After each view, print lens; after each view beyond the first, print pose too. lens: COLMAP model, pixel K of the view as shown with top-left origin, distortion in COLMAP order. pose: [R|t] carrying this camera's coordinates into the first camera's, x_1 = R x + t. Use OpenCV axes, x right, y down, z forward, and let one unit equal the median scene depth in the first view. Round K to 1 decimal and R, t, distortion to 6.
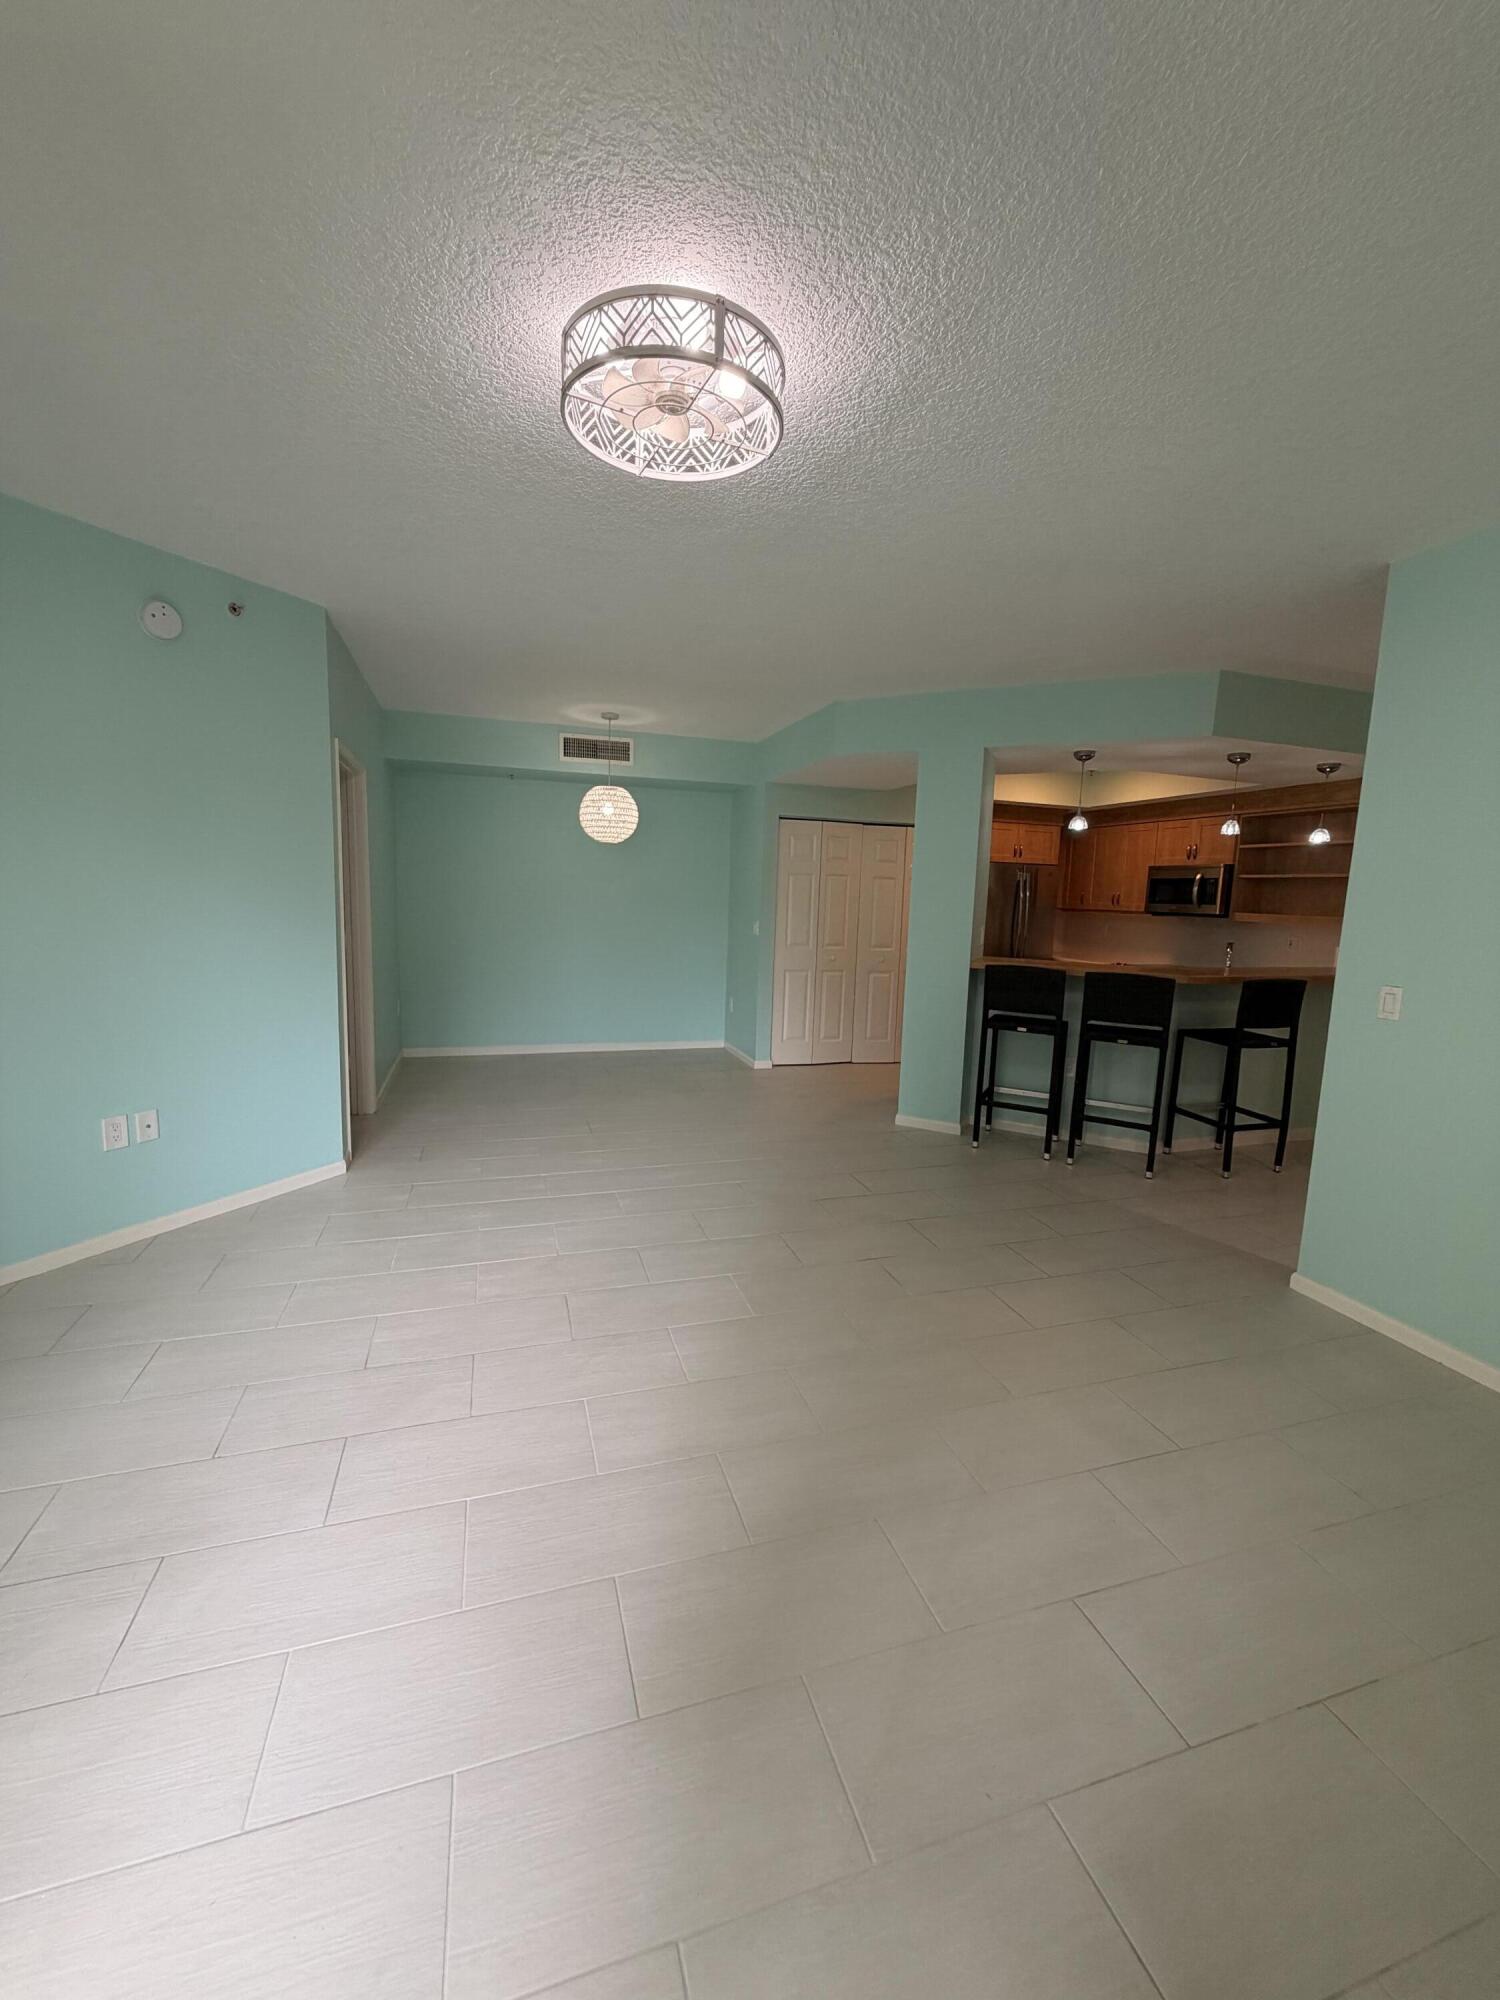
lens RADIAL K [[796.8, 0, 747.9], [0, 796.8, 995.2], [0, 0, 1]] dist [0.000760, -0.000069]
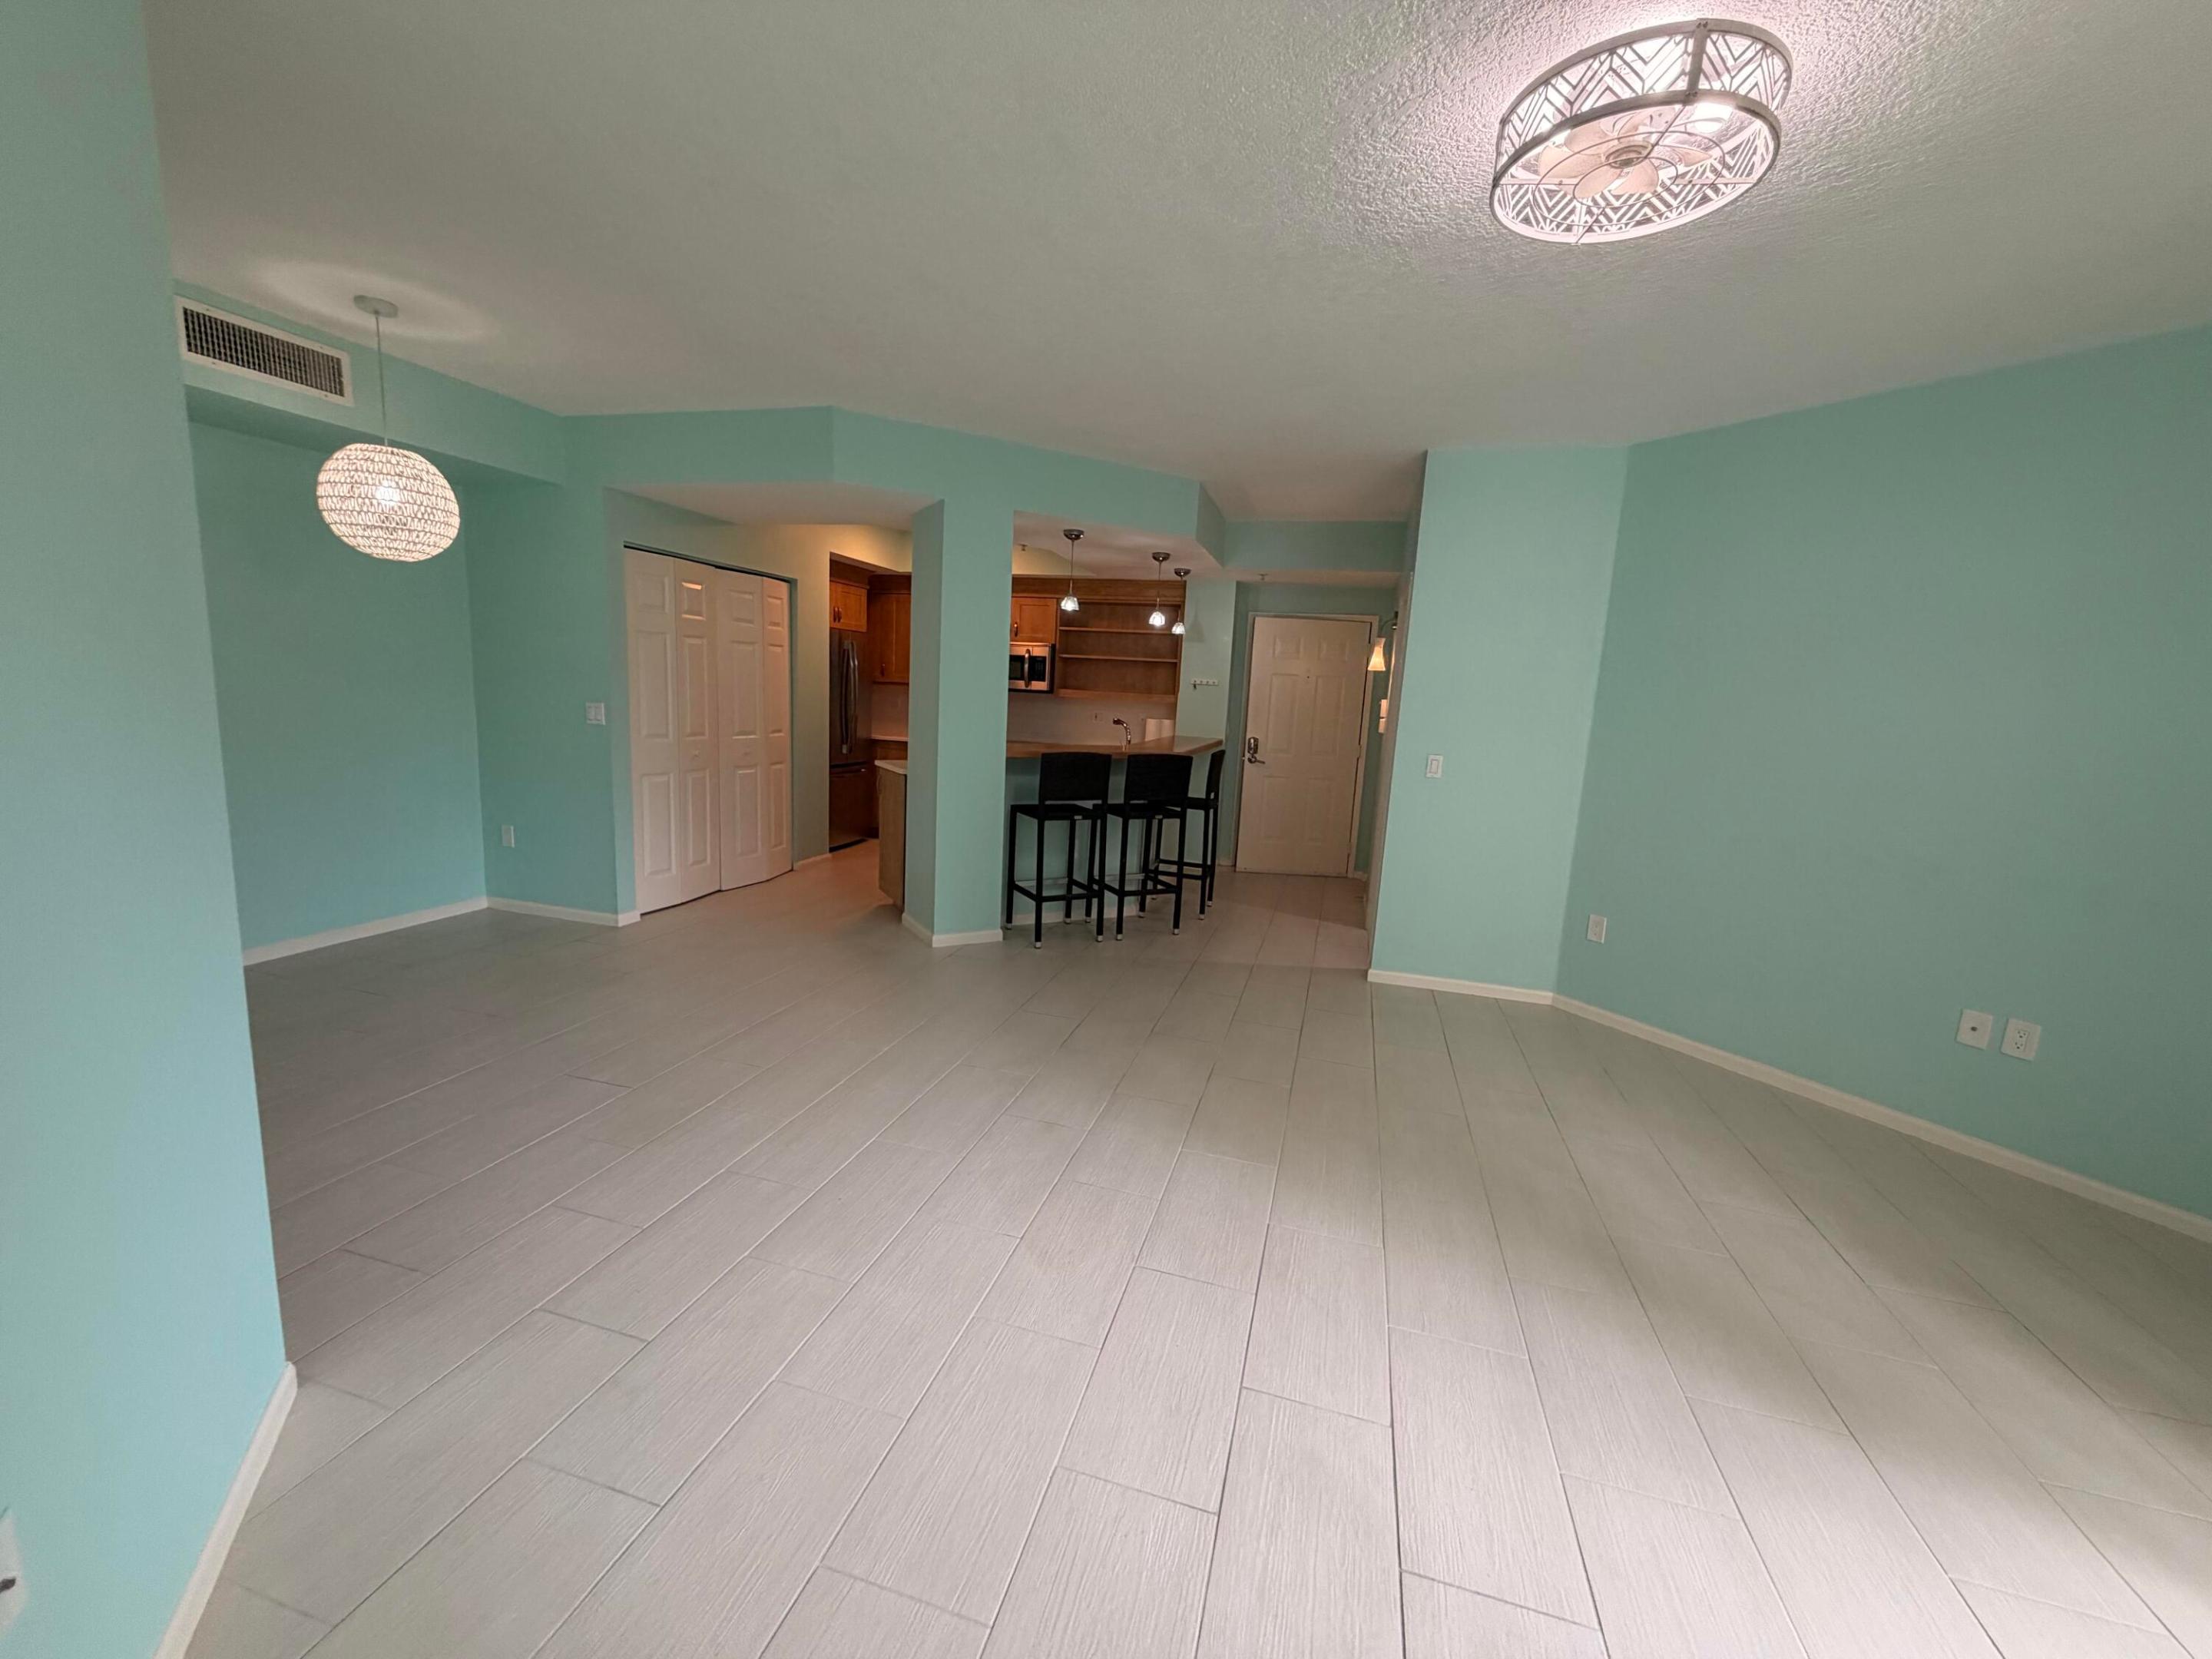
lens RADIAL K [[877.5, 0, 1102.3], [0, 877.5, 831.6], [0, 0, 1]] dist [-0.001782, -0.000449]
pose [[0.552406, -0.137504, 0.822156, -0.393164], [0.071307, 0.990480, 0.117744, -0.047700], [-0.830519, -0.006417, 0.556953, 0.281788]]
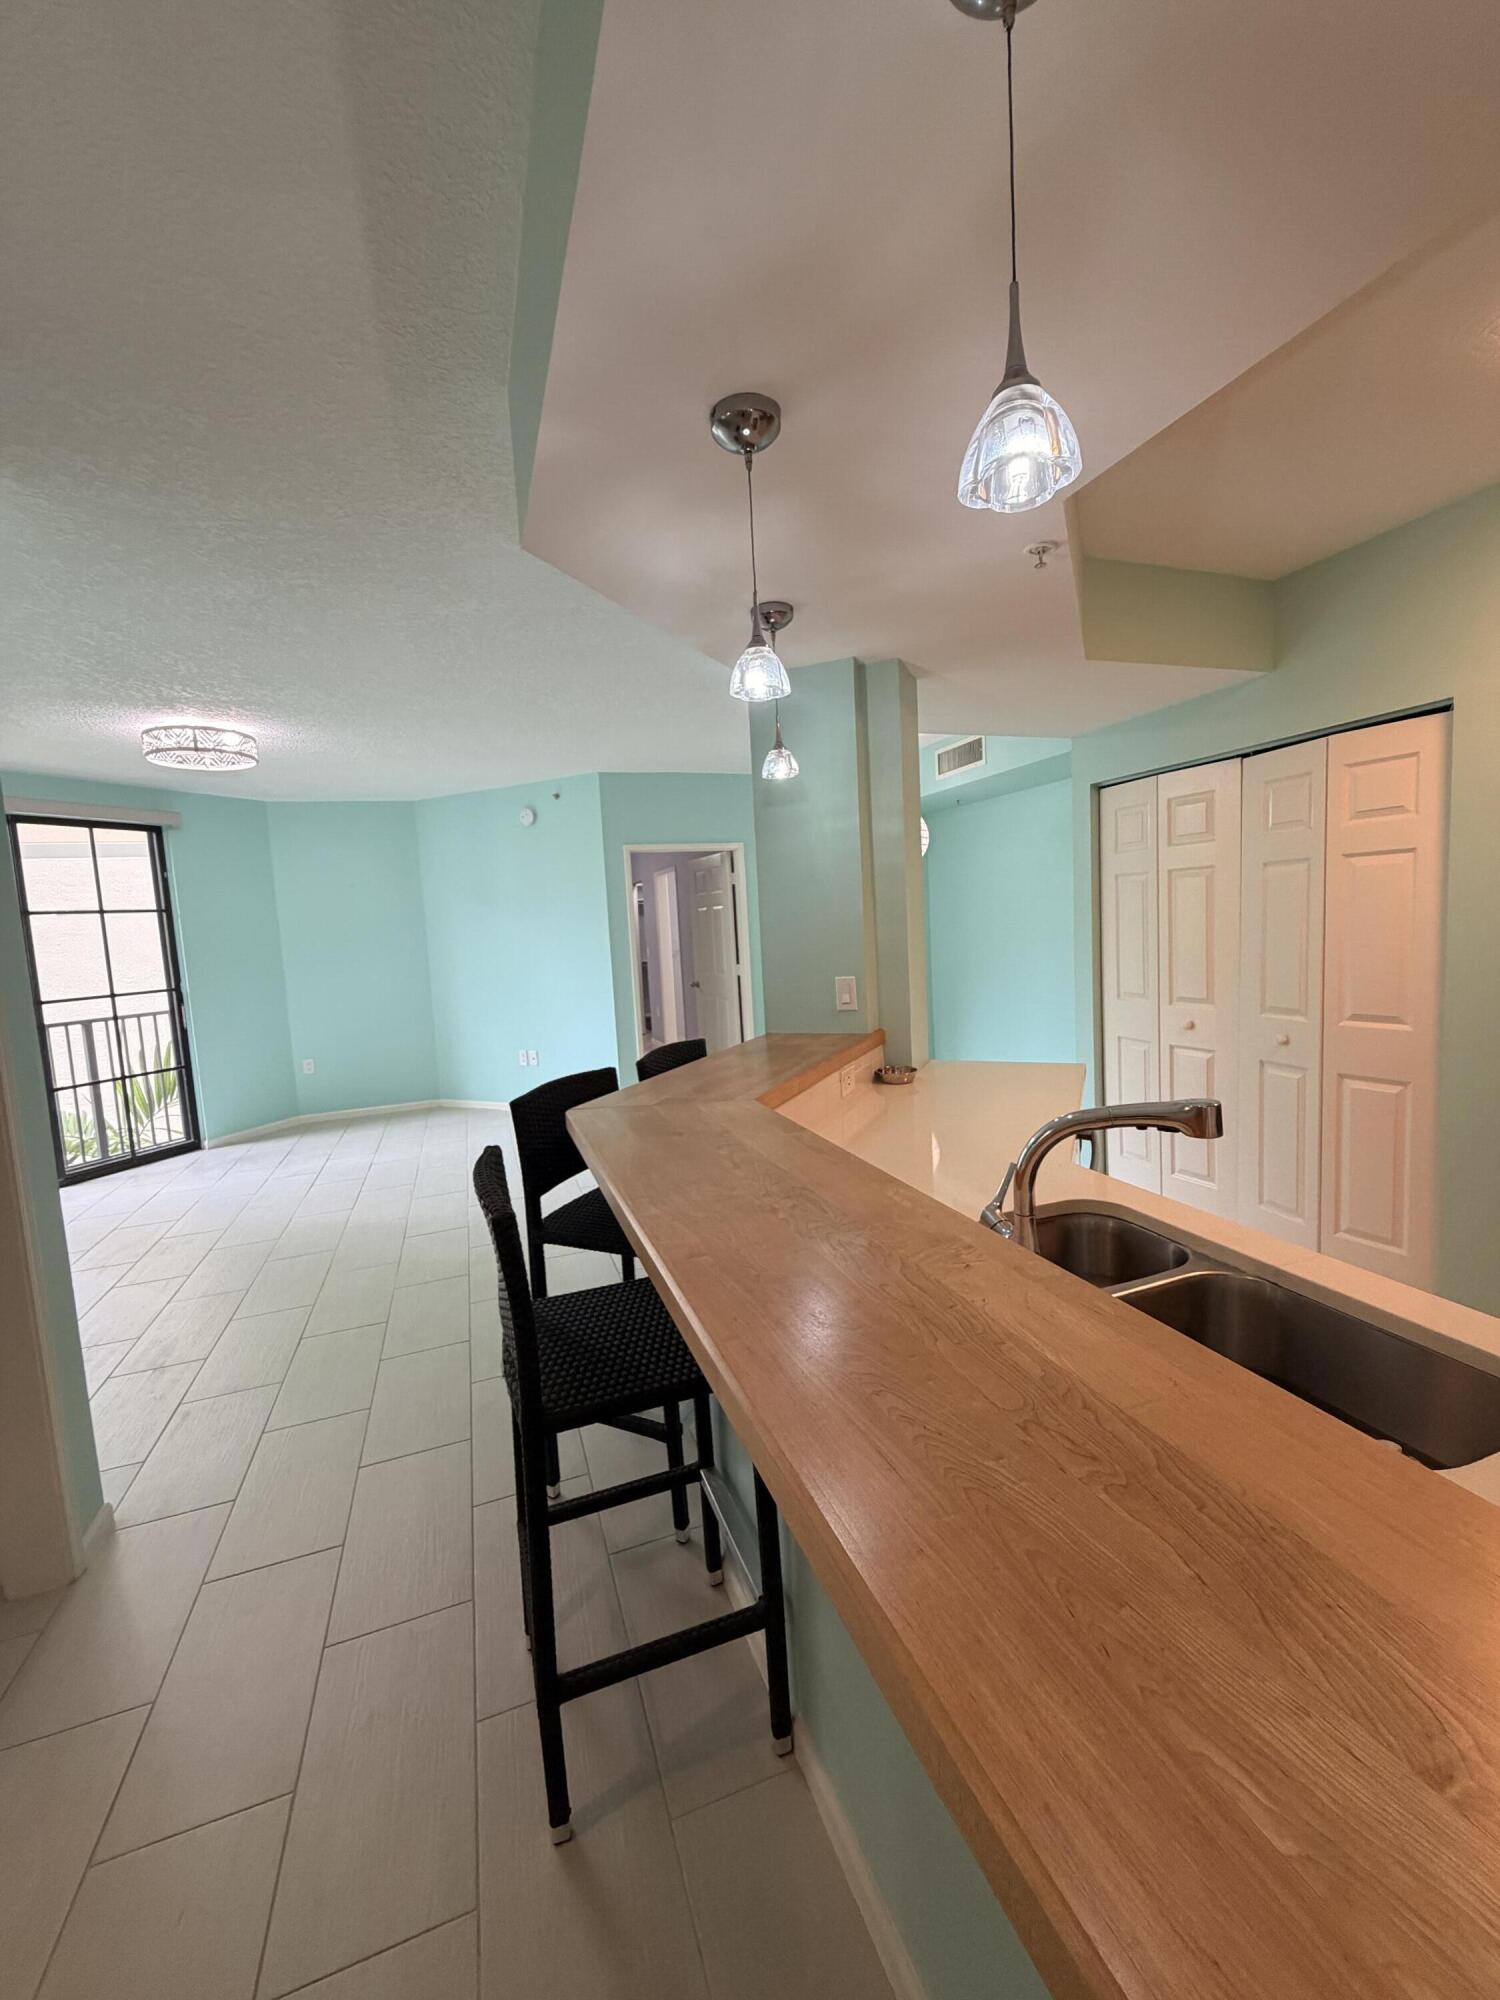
lens RADIAL K [[796.8, 0, 747.9], [0, 796.8, 995.2], [0, 0, 1]] dist [0.000760, -0.000069]
pose [[0.032022, 0.059767, -0.997699, 0.696449], [-0.073126, 0.995675, 0.057299, -0.083338], [0.996809, 0.071122, 0.036254, 0.767244]]
